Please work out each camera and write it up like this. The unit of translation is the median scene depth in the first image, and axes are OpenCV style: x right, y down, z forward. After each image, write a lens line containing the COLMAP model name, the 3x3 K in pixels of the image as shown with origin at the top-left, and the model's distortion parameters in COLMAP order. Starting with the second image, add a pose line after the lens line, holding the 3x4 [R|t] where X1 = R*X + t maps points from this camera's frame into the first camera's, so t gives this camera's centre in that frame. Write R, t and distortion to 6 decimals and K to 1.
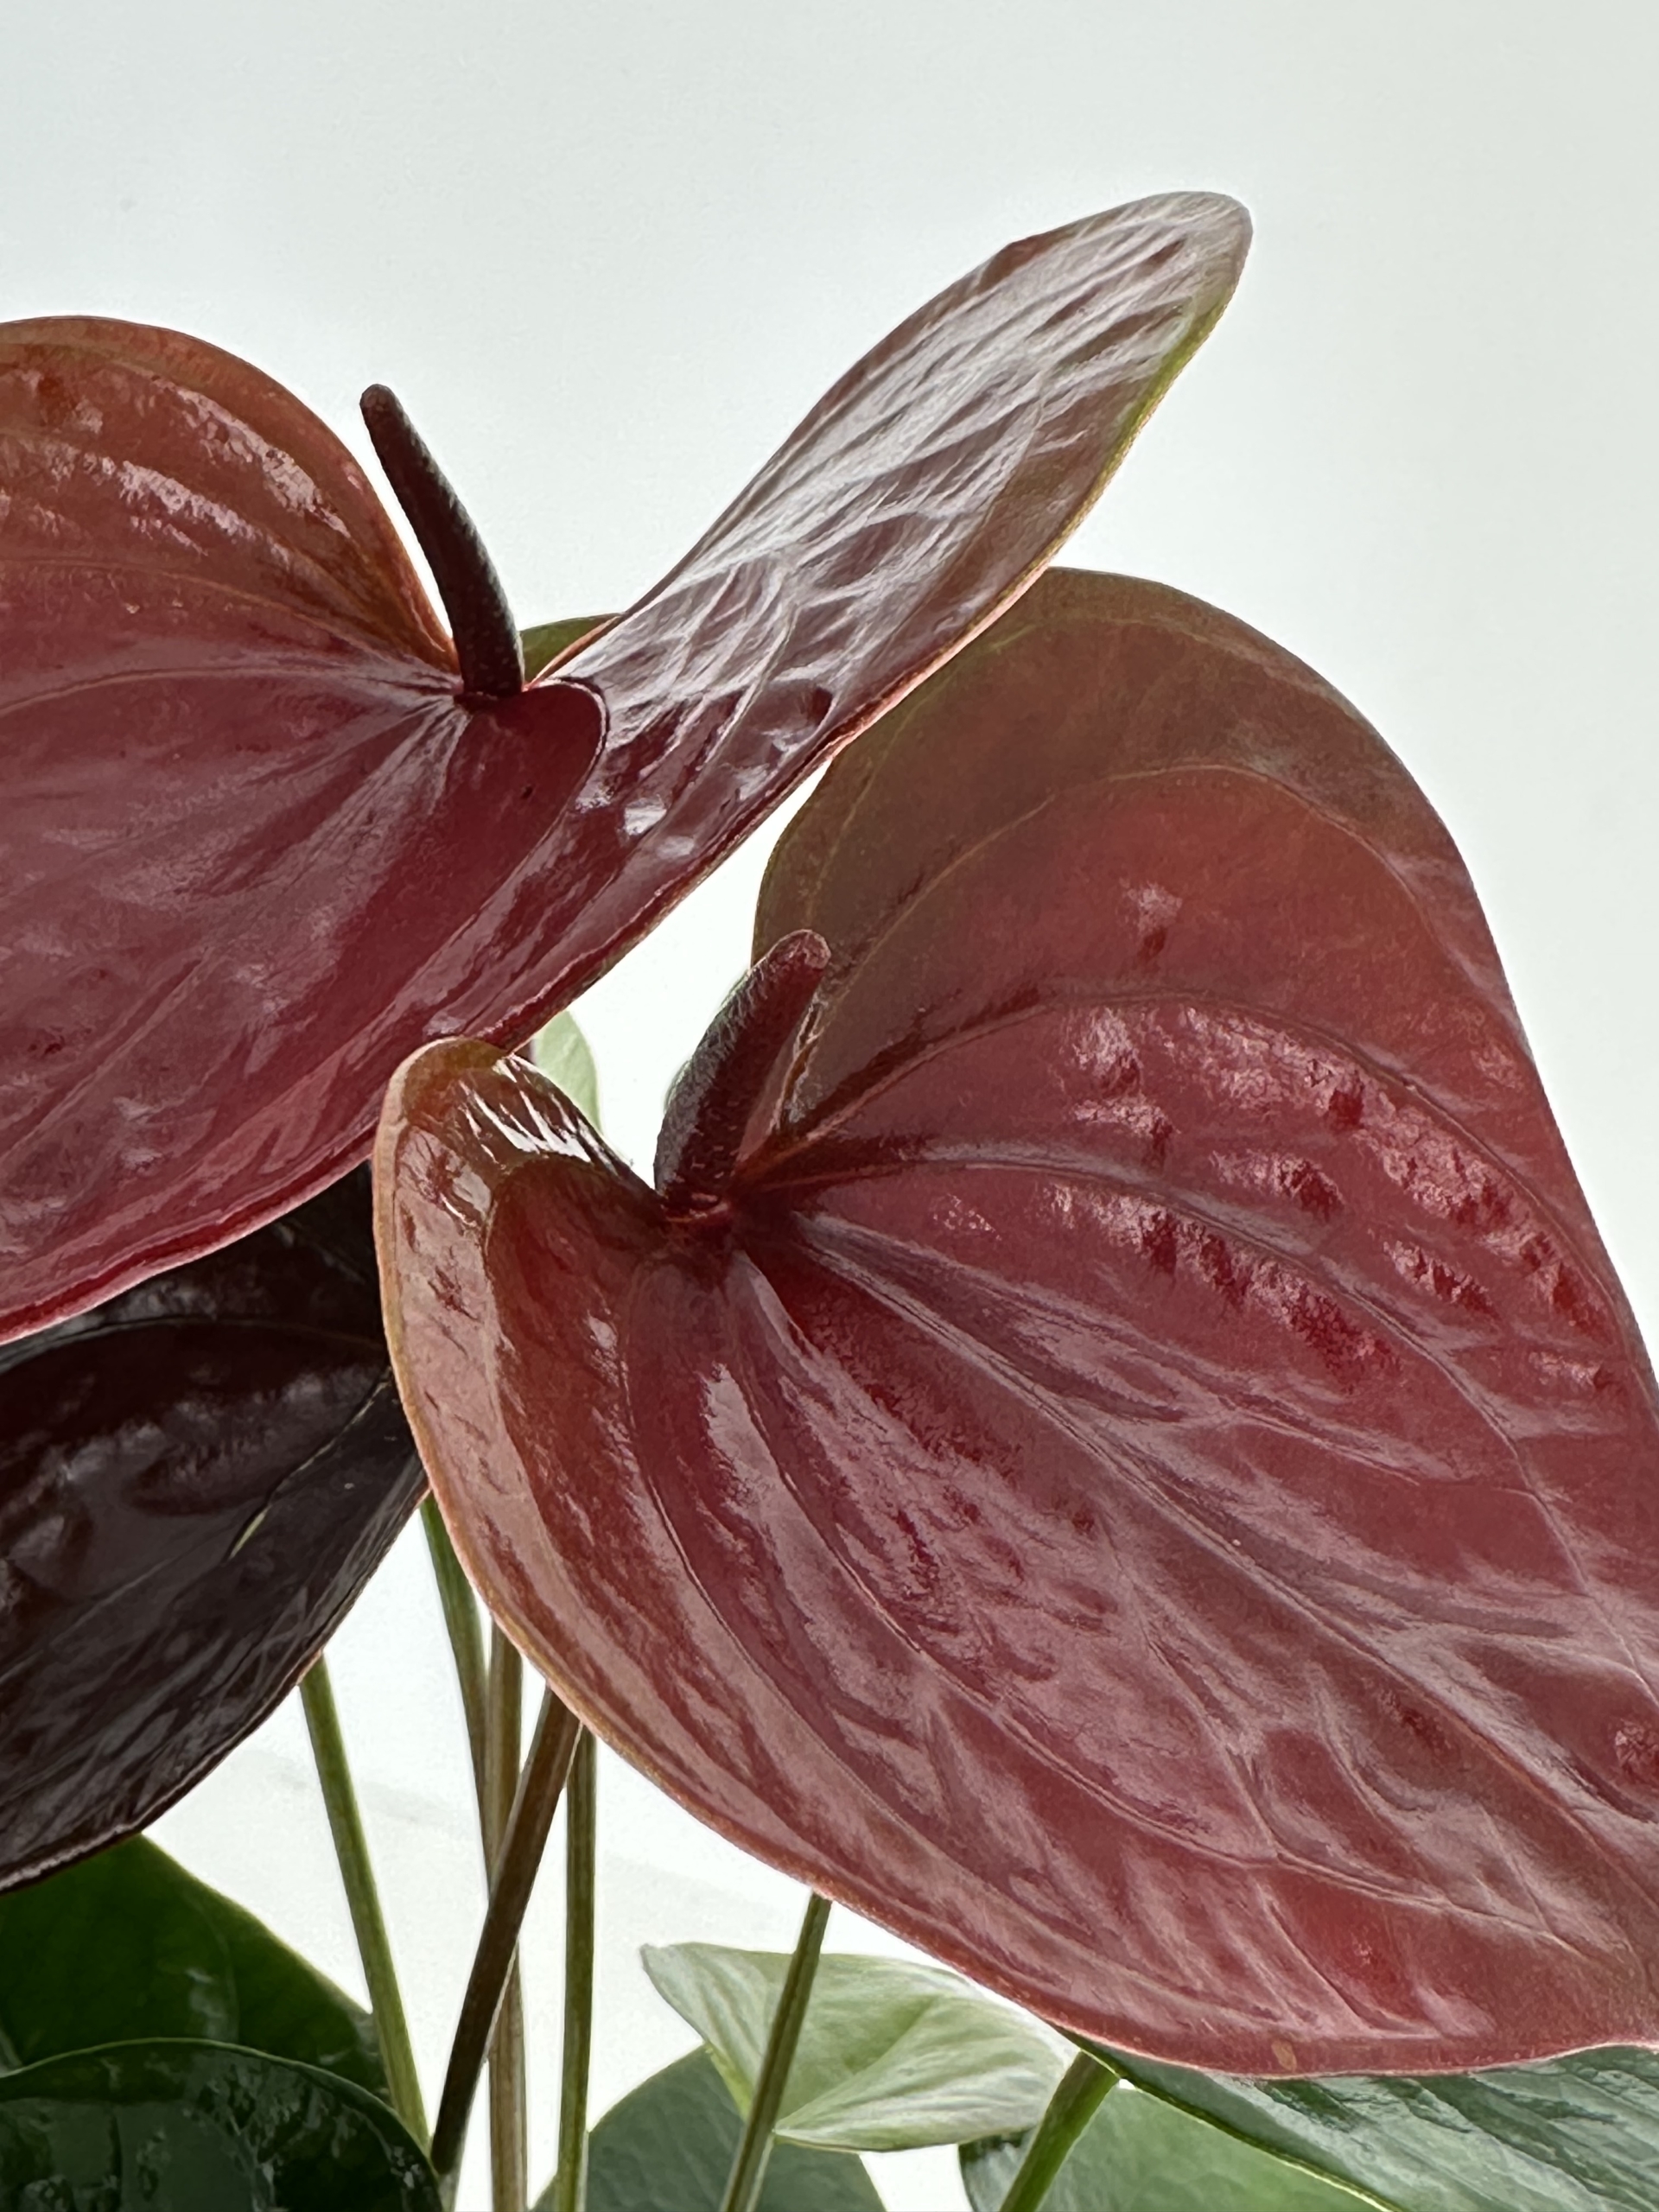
lens RADIAL K [[3101.8, 0, 829.5], [0, 3101.8, 1106.0], [0, 0, 1]] dist [-0.029135, -0.040857]
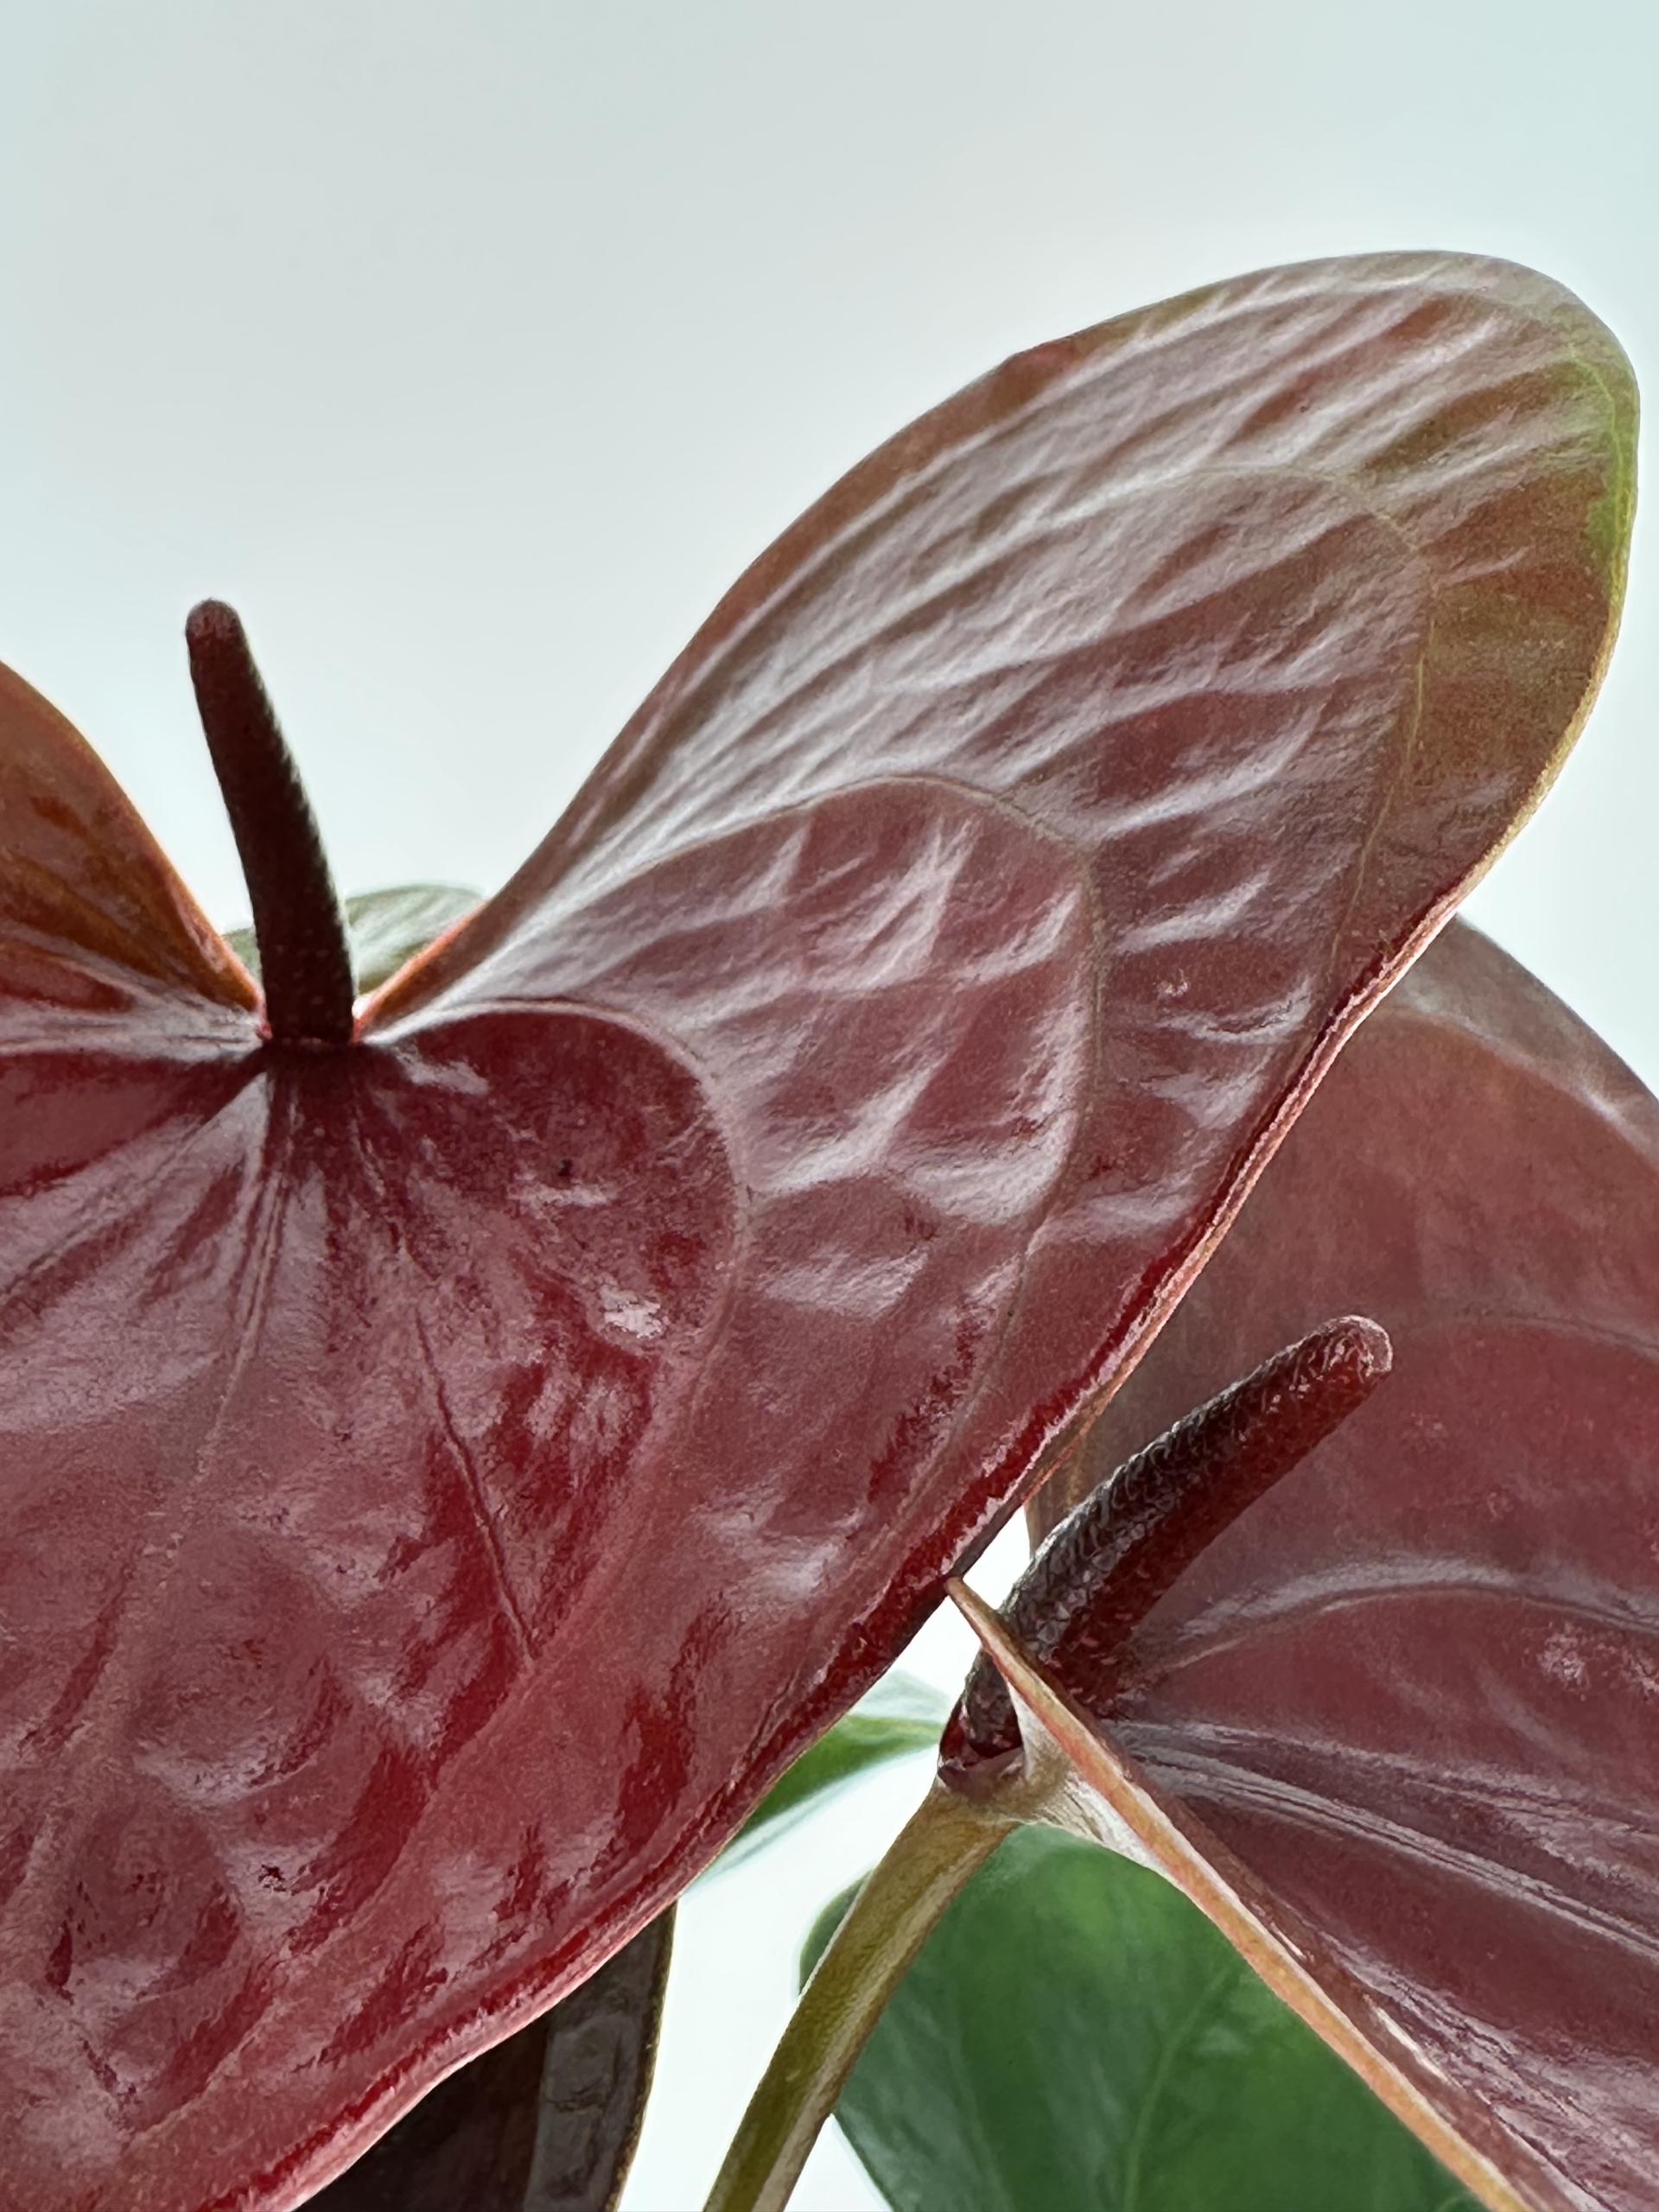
lens RADIAL K [[3101.8, 0, 829.5], [0, 3101.8, 1106.0], [0, 0, 1]] dist [-0.029135, -0.040857]
pose [[0.931422, -0.129619, 0.340077, -0.271943], [0.159878, 0.985163, -0.062392, -0.063459], [-0.326945, 0.112484, 0.938325, 0.349612]]
